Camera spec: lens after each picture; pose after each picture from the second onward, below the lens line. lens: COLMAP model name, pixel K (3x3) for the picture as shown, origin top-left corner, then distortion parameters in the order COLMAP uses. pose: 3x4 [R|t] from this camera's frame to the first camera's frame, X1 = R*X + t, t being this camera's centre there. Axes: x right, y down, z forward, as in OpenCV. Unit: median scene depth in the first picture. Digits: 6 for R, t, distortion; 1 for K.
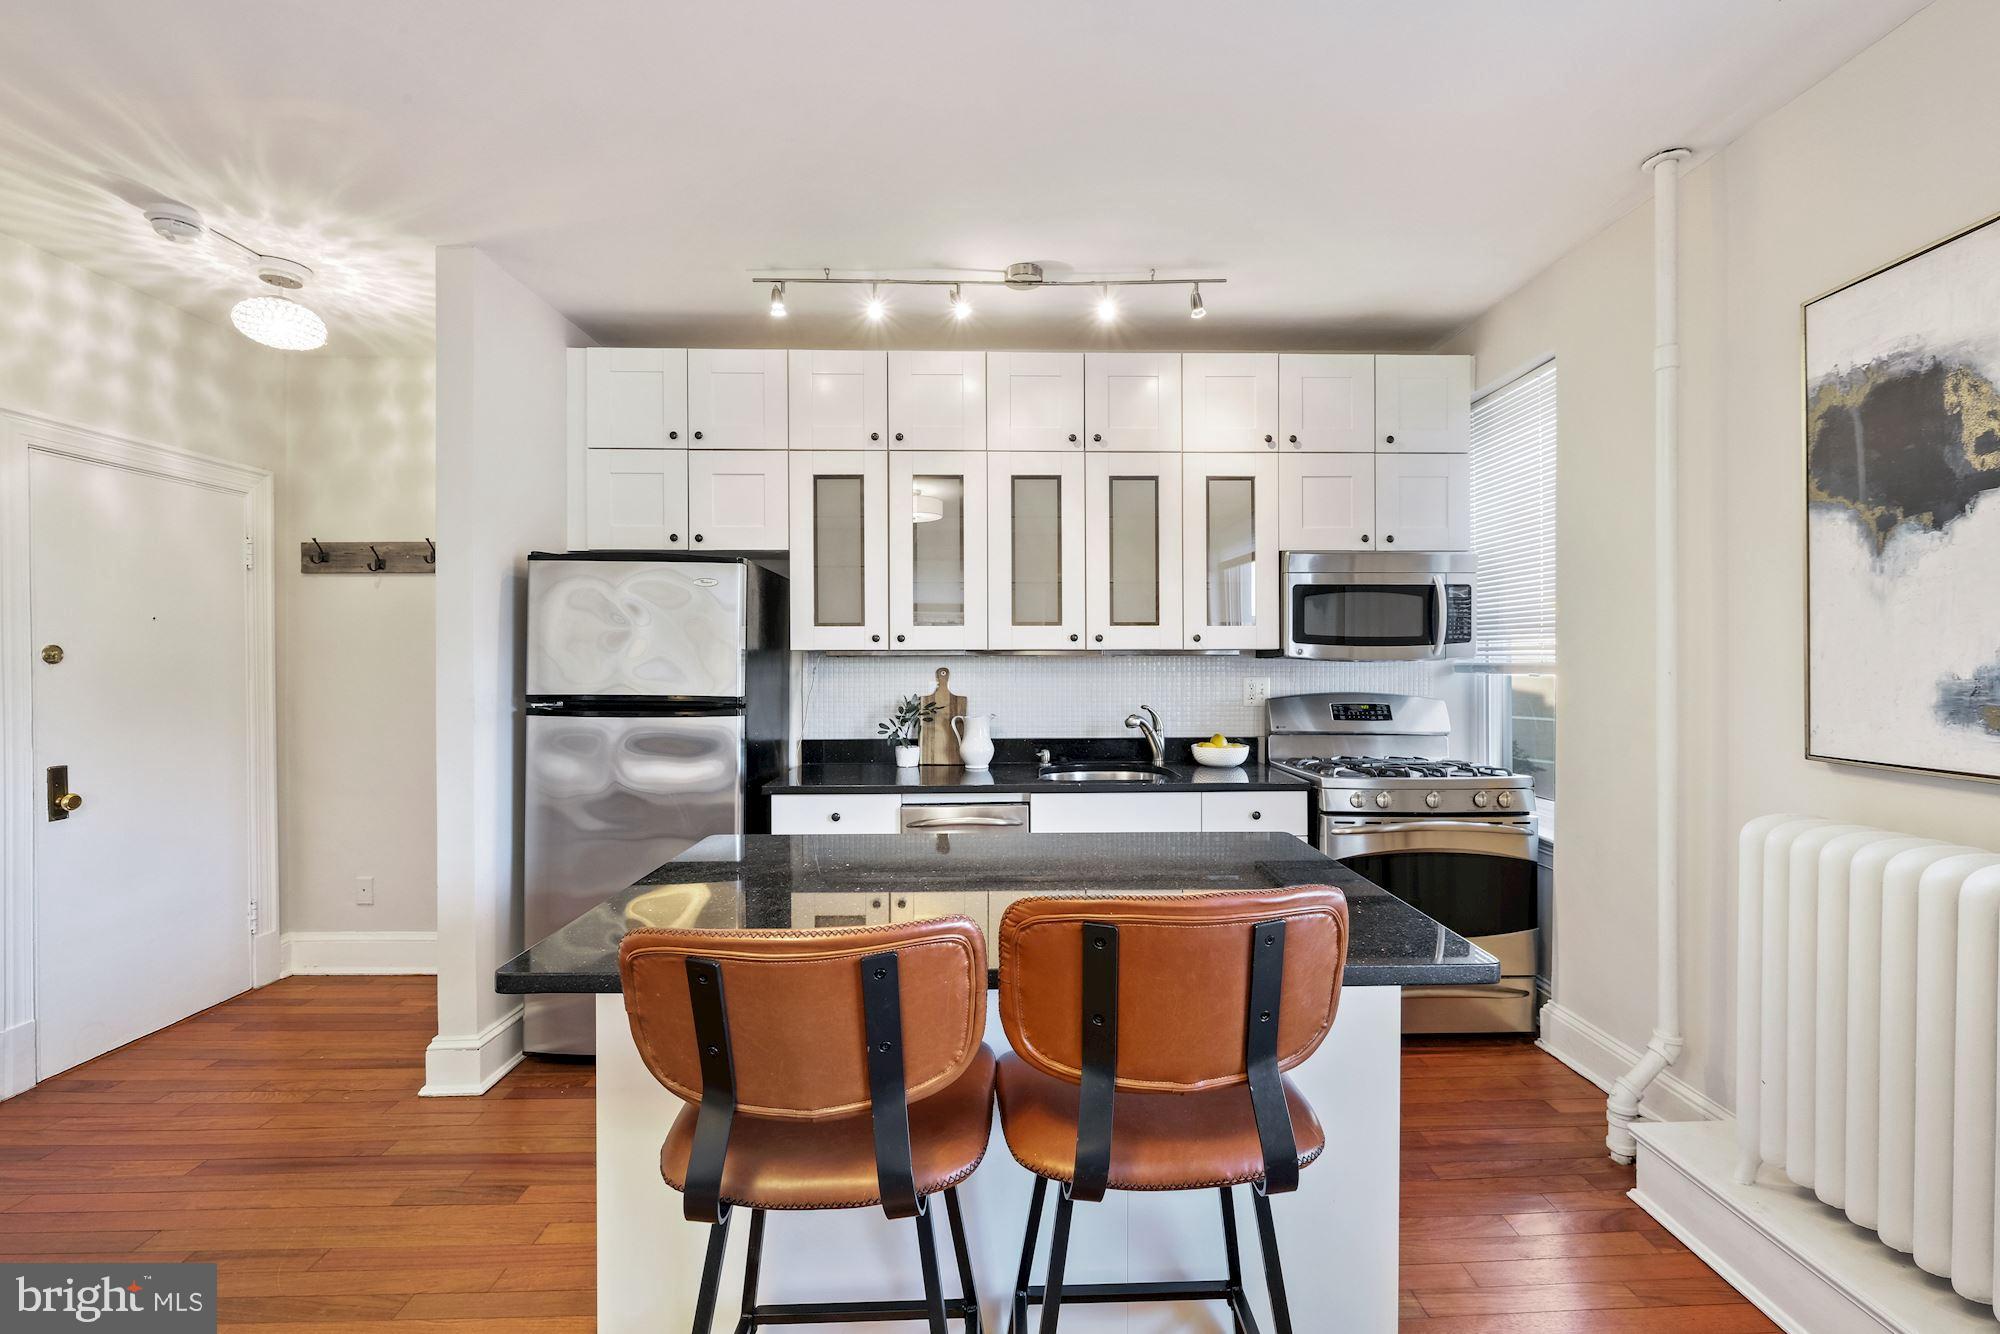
lens RADIAL K [[878.0, 0, 1023.3], [0, 878.0, 661.5], [0, 0, 1]] dist [-0.002435, -0.000524]
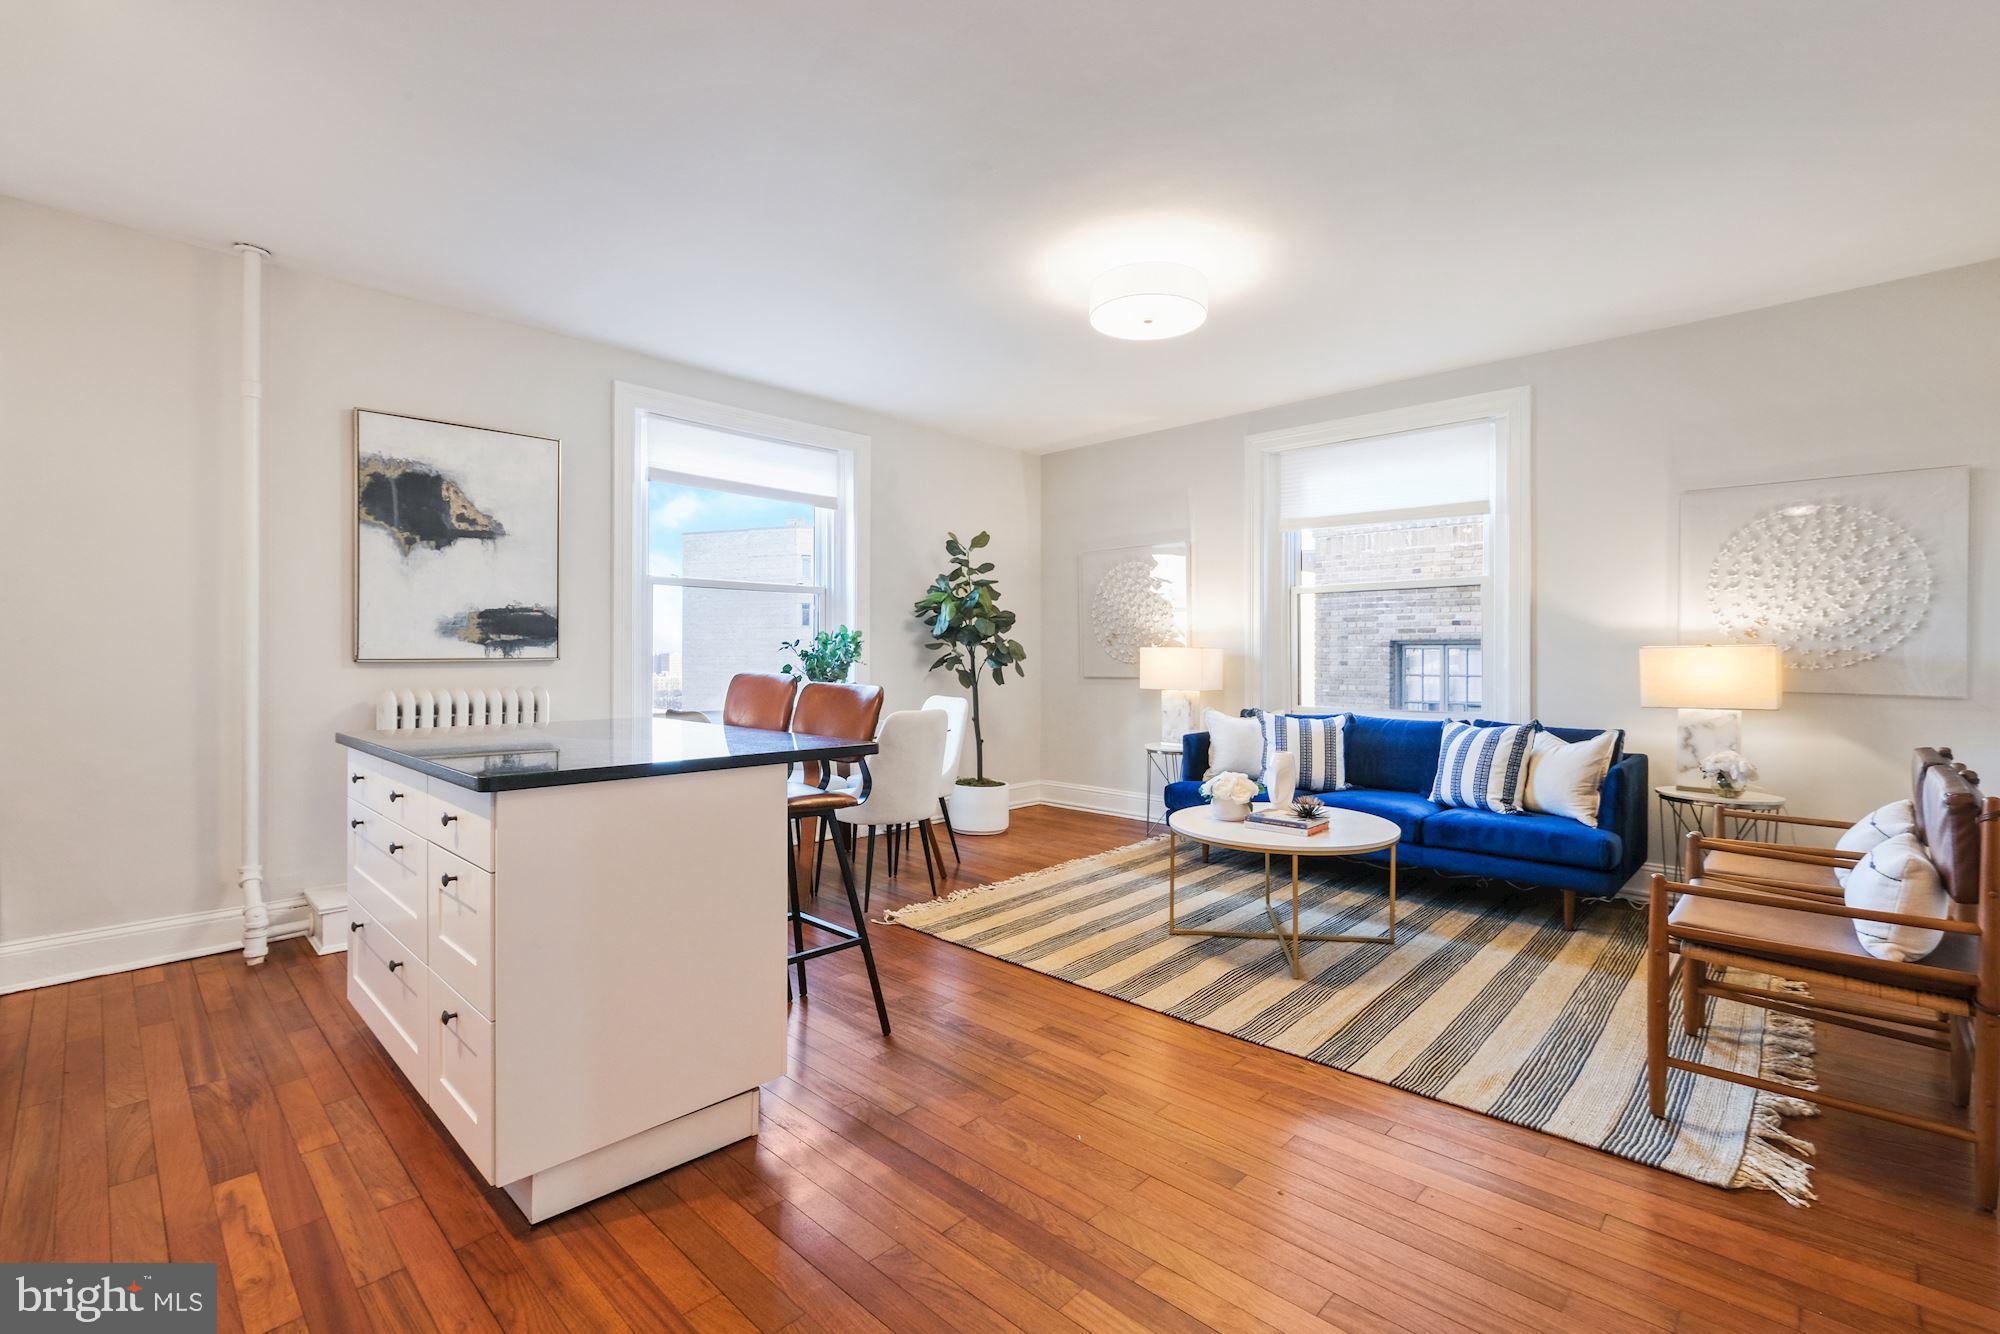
lens RADIAL K [[878.0, 0, 1009.1], [0, 878.0, 655.0], [0, 0, 1]] dist [-0.002435, -0.000524]
pose [[-0.701982, -0.004924, 0.712178, -0.785427], [-0.001229, 0.999983, 0.005702, 0.051062], [-0.712194, 0.003127, -0.701976, 0.774956]]
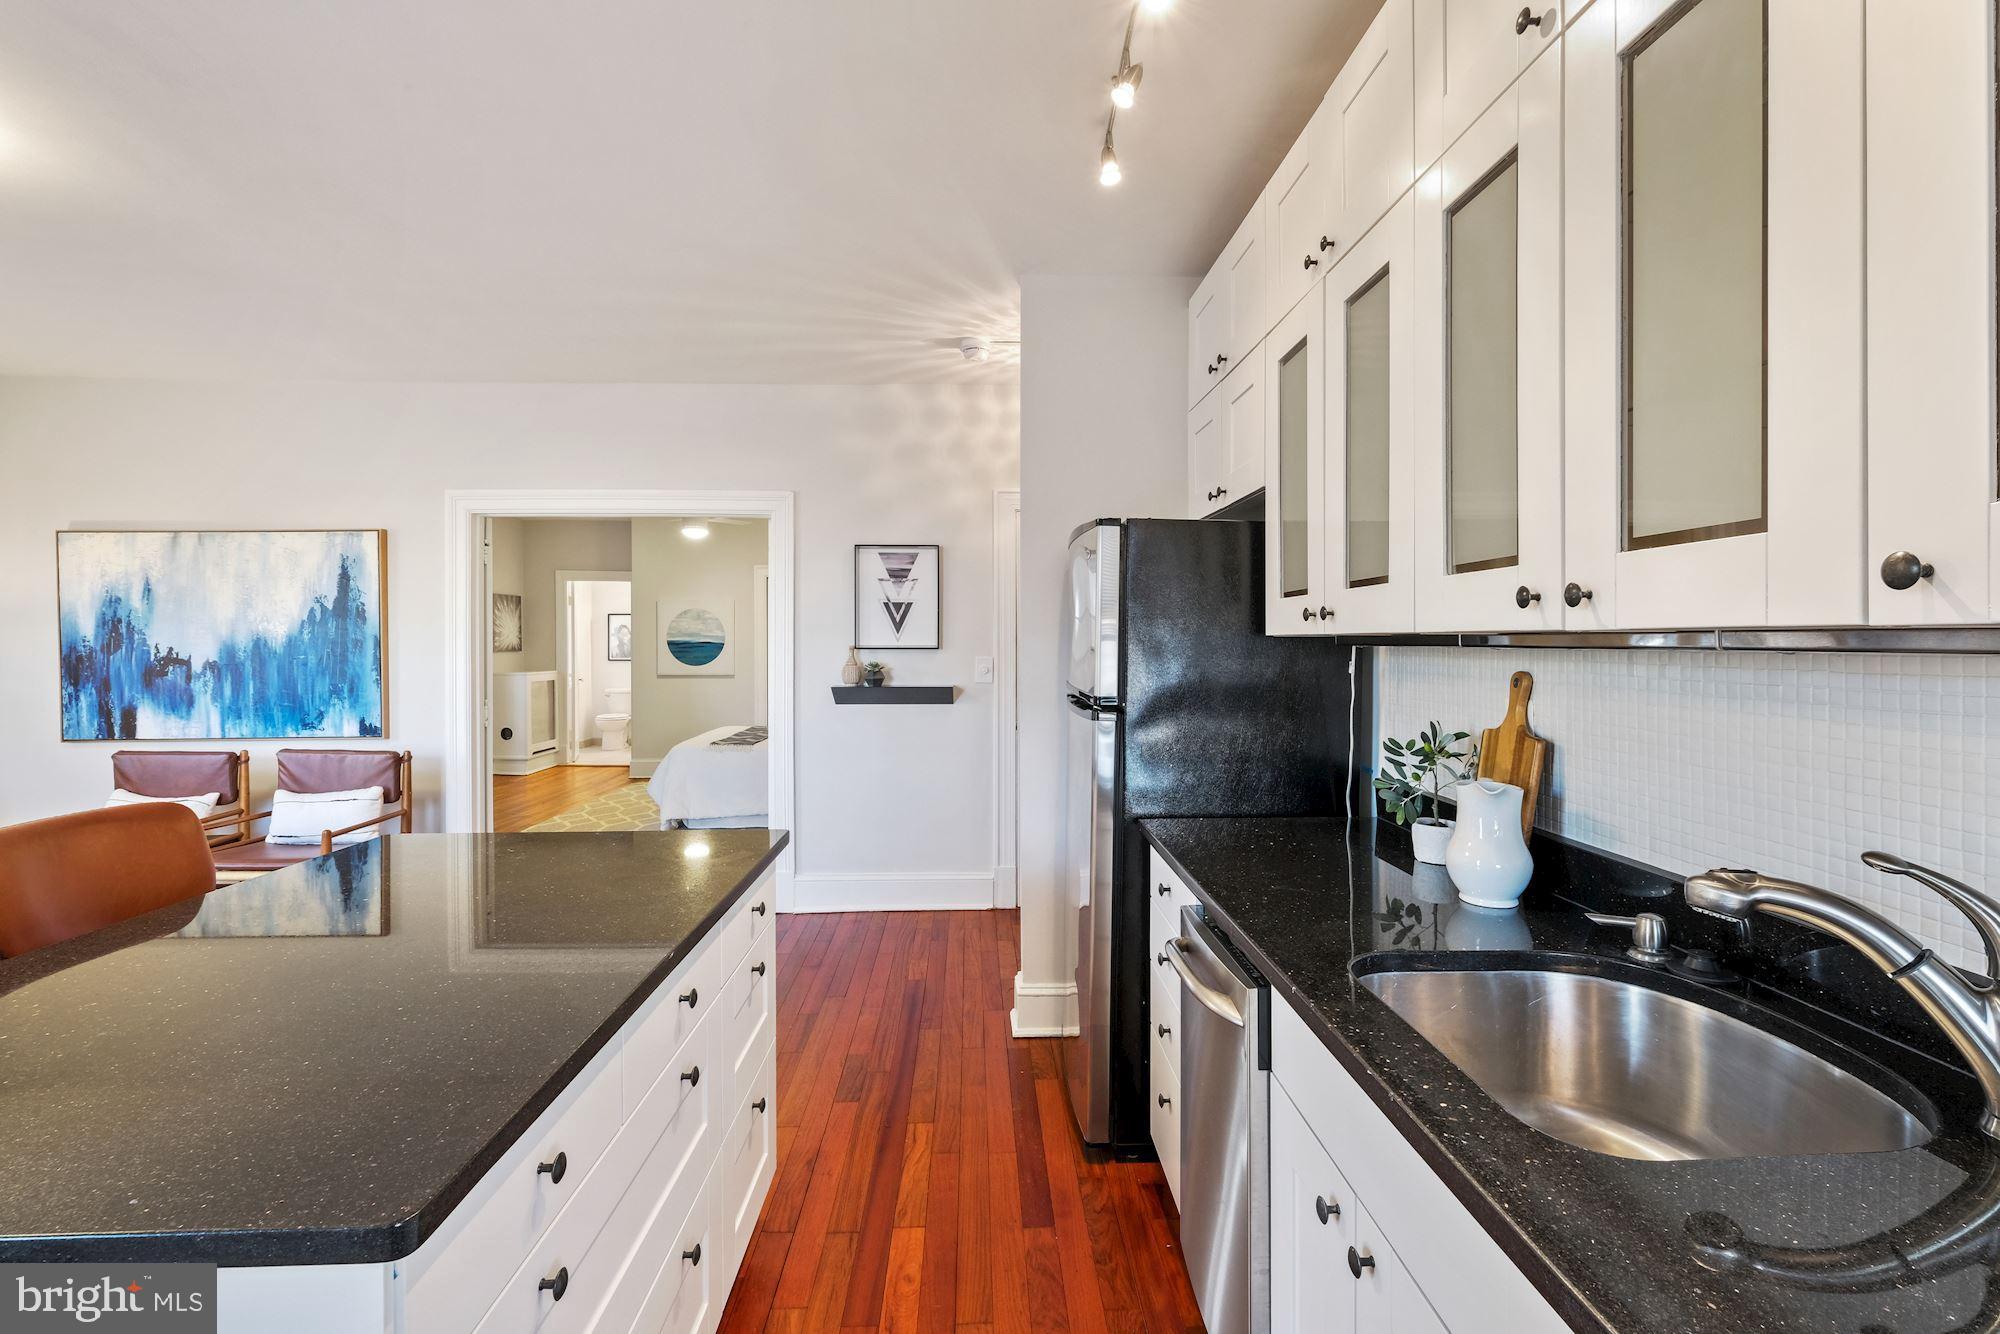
lens RADIAL K [[878.0, 0, 1009.2], [0, 878.0, 641.4], [0, 0, 1]] dist [-0.002435, -0.000524]
pose [[0.020835, 0.003736, -0.999776, 0.420773], [-0.001760, 0.999992, 0.003700, -0.011094], [0.999781, 0.001683, 0.020842, 0.831269]]
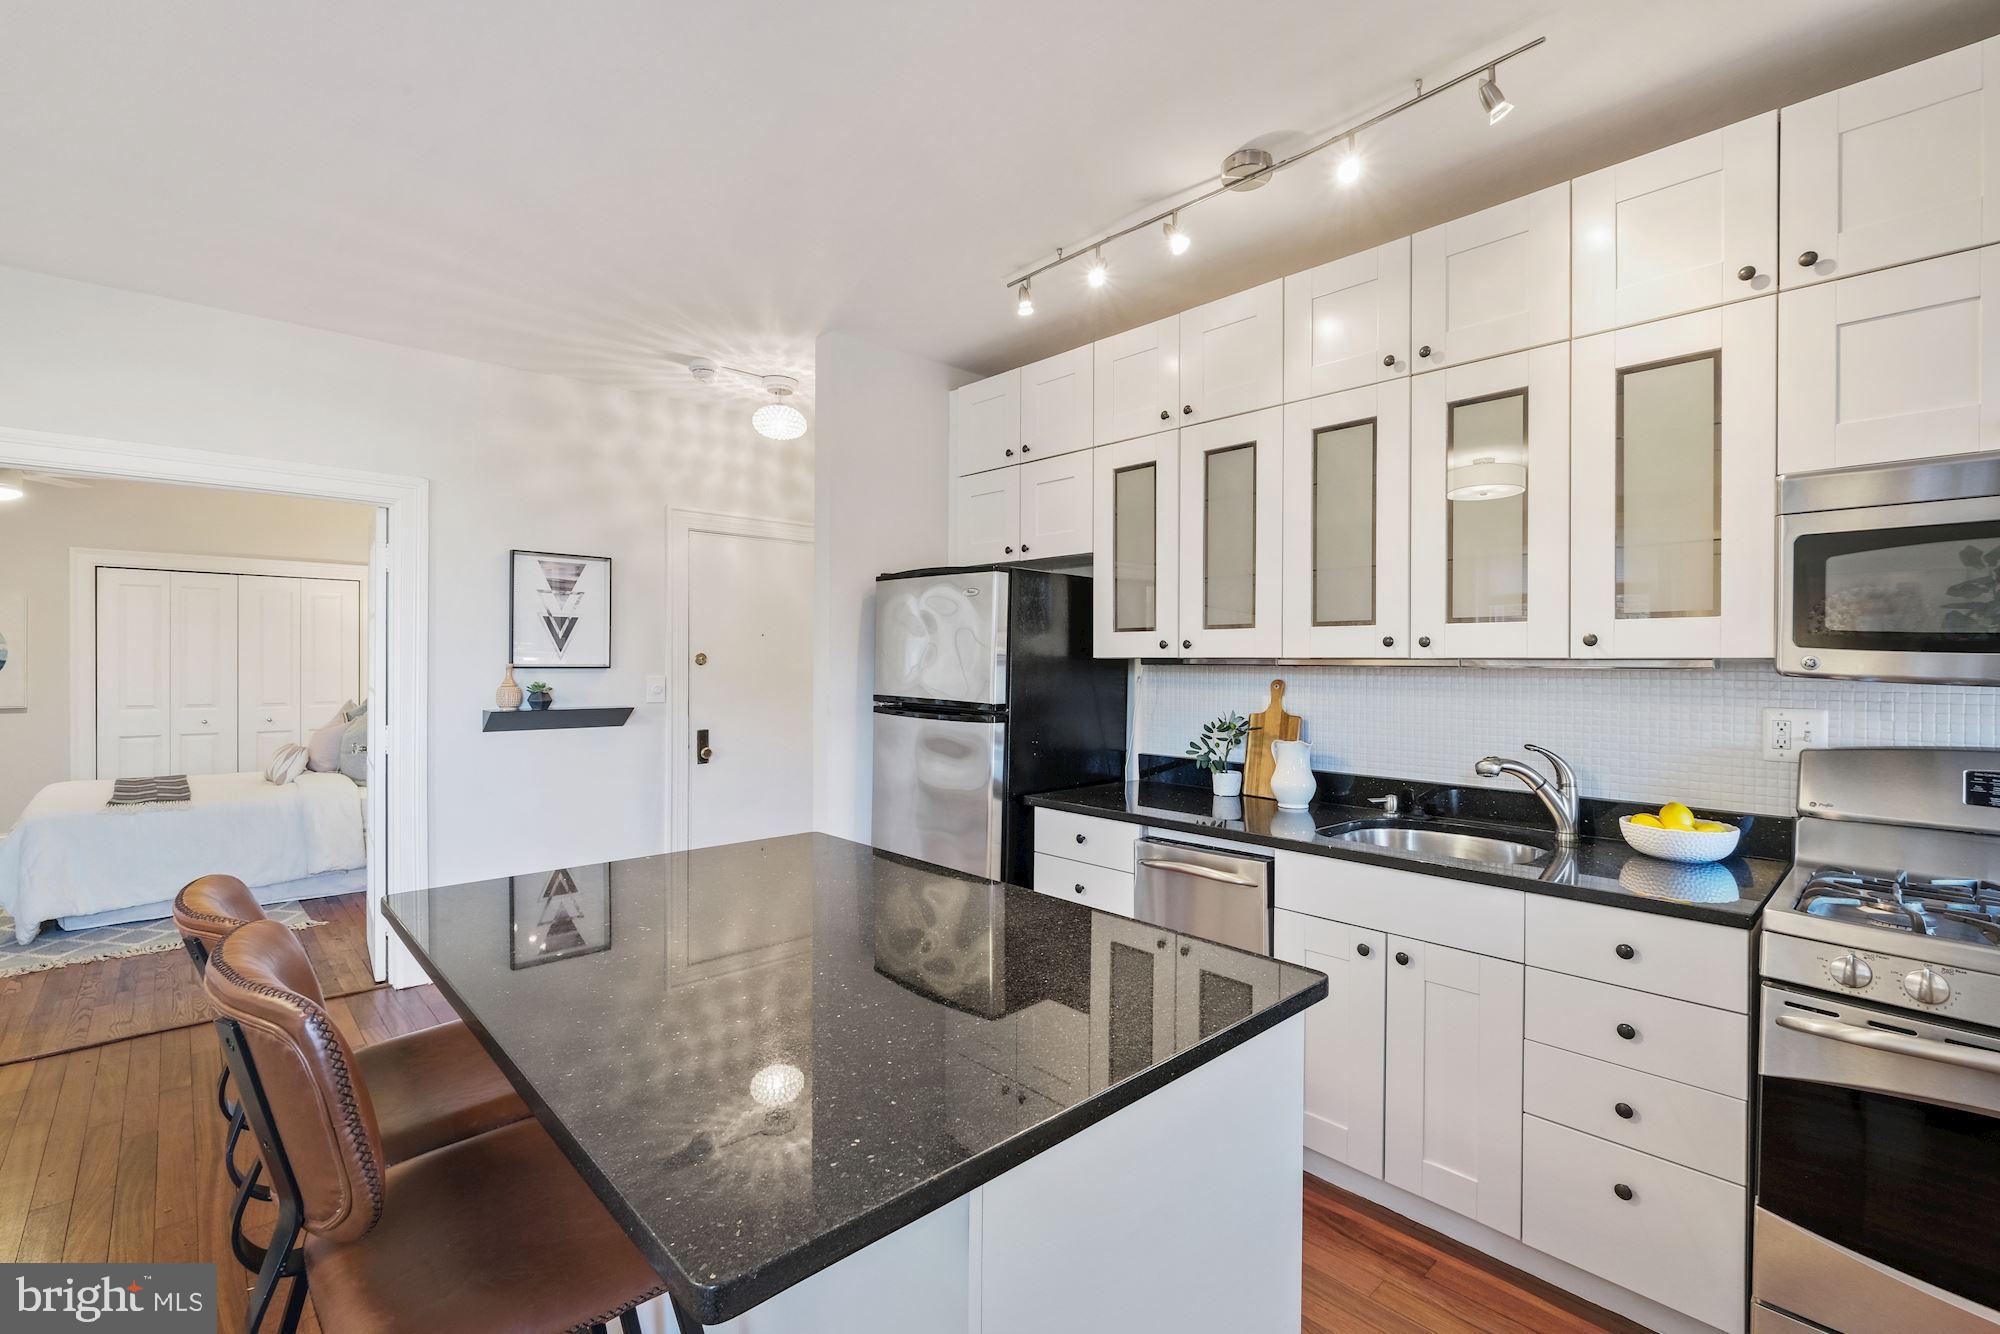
lens RADIAL K [[878.0, 0, 1008.2], [0, 878.0, 666.9], [0, 0, 1]] dist [-0.002435, -0.000524]
pose [[0.670378, 0.011096, -0.741937, 0.398827], [-0.007360, 0.999938, 0.008304, -0.010714], [0.741984, -0.000106, 0.670418, 0.308768]]
